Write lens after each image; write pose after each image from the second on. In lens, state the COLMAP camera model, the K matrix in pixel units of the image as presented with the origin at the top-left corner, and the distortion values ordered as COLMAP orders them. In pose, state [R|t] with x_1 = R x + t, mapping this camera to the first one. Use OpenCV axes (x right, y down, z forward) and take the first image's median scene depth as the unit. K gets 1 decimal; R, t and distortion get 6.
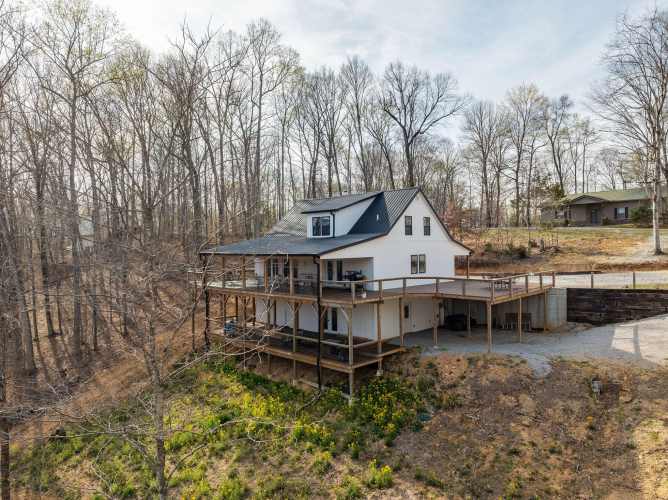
lens RADIAL K [[467.0, 0, 334.0], [0, 467.0, 250.0], [0, 0, 1]] dist [-0.062525, -0.000259]
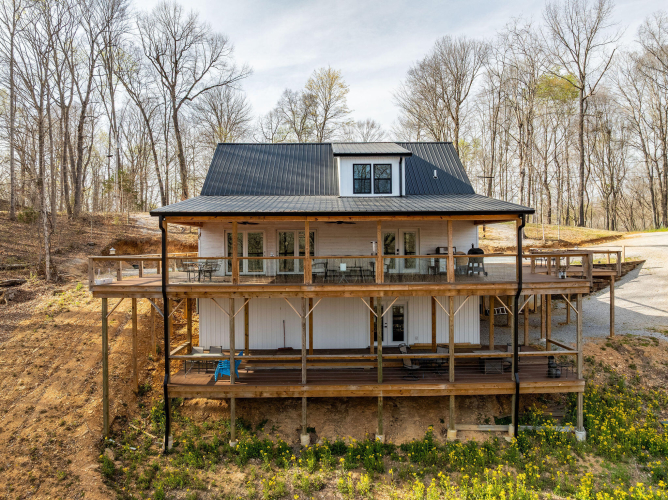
lens RADIAL K [[467.0, 0, 334.0], [0, 467.0, 250.0], [0, 0, 1]] dist [-0.062525, -0.000259]
pose [[0.722770, -0.004841, 0.691072, -0.507739], [0.005875, 0.999982, 0.000860, 0.044870], [-0.691064, 0.003438, 0.722786, 0.583990]]
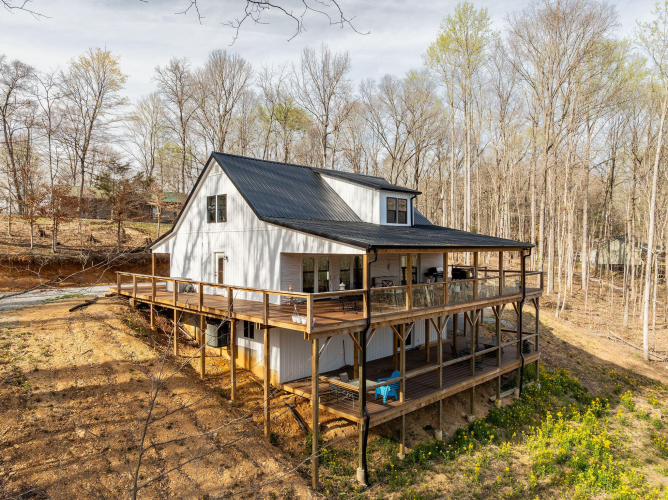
lens RADIAL K [[467.0, 0, 334.0], [0, 467.0, 250.0], [0, 0, 1]] dist [-0.062525, -0.000259]
pose [[0.053631, -0.008053, 0.998528, -0.786753], [-0.007013, 0.999940, 0.008441, 0.006561], [-0.998536, -0.007456, 0.053571, 1.069541]]
